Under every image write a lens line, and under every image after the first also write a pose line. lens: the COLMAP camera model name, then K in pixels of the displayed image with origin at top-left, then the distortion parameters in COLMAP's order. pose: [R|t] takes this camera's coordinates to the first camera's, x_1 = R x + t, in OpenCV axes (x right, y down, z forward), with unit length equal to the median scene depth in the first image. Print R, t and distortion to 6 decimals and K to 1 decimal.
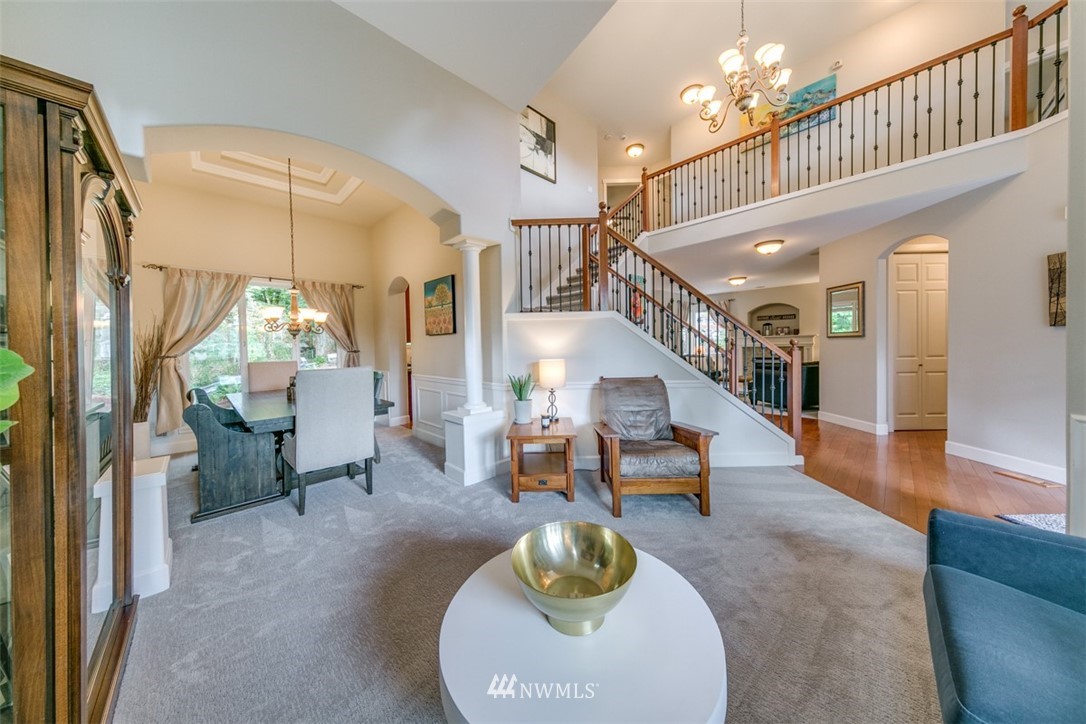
lens RADIAL K [[343.2, 0, 545.1], [0, 343.2, 352.5], [0, 0, 1]] dist [0.003496, -0.000319]
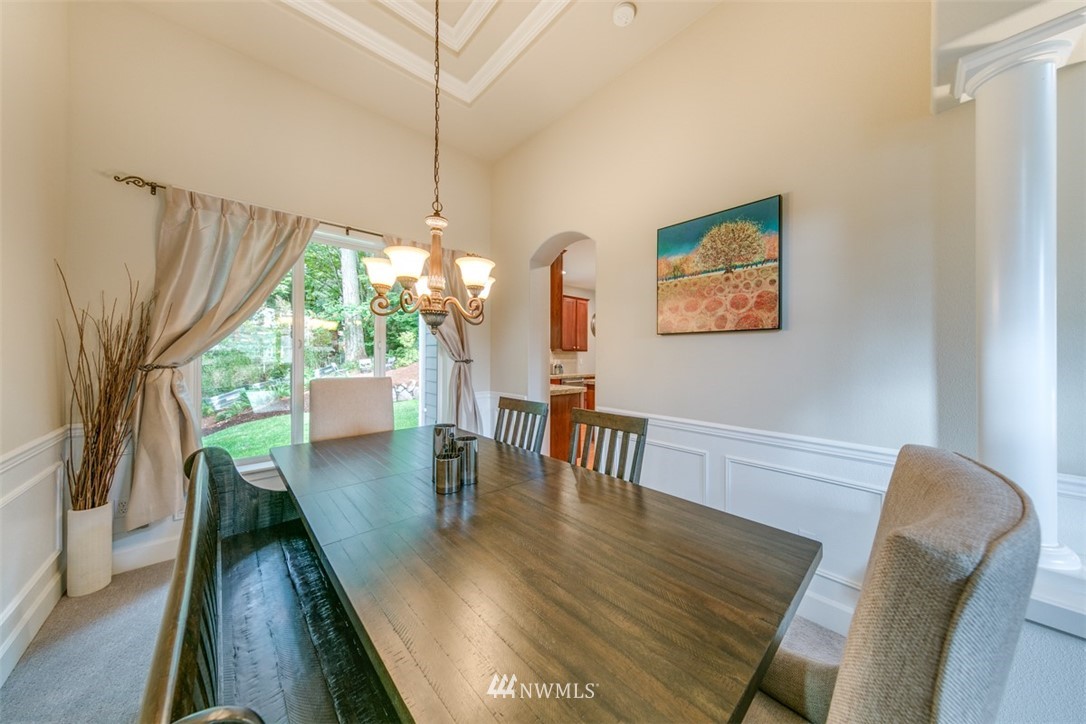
lens RADIAL K [[343.2, 0, 544.0], [0, 343.2, 353.8], [0, 0, 1]] dist [0.003496, -0.000319]
pose [[0.998995, 0.021807, -0.039151, -0.501963], [-0.022693, 0.999493, -0.022342, -0.006680], [0.038644, 0.023208, 0.998984, 0.505003]]
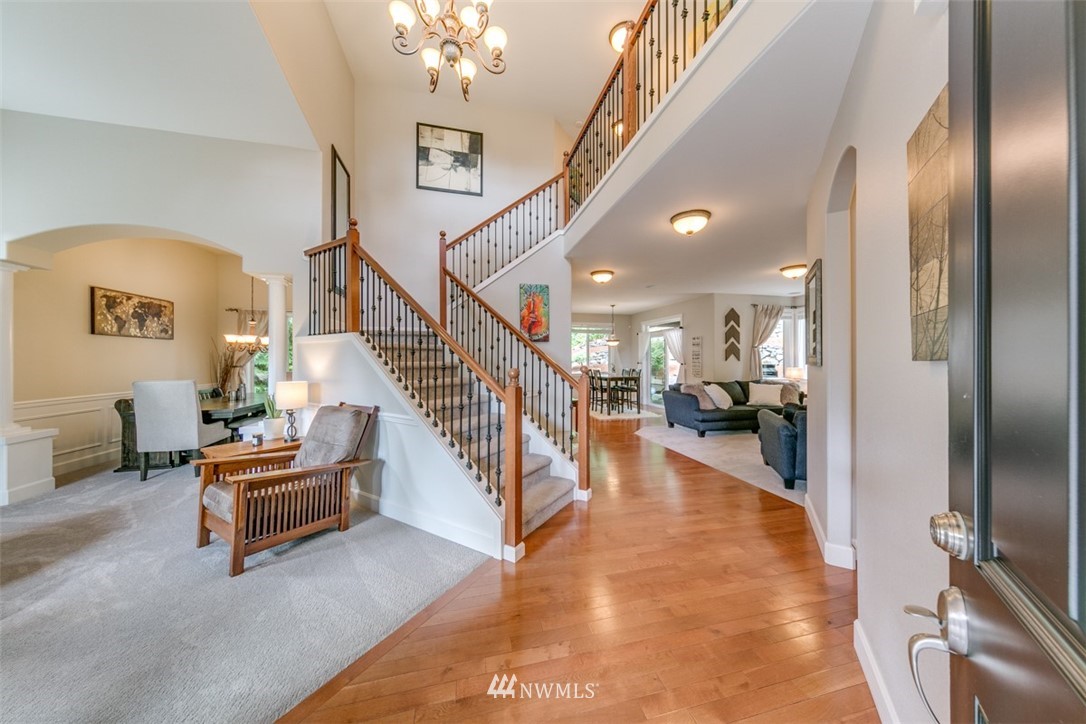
lens RADIAL K [[343.2, 0, 558.6], [0, 343.2, 357.1], [0, 0, 1]] dist [0.003496, -0.000319]
pose [[0.863200, 0.014284, -0.504659, 0.909678], [-0.023607, 0.999648, -0.012083, -0.043704], [0.504309, 0.022344, 0.863234, 0.370168]]
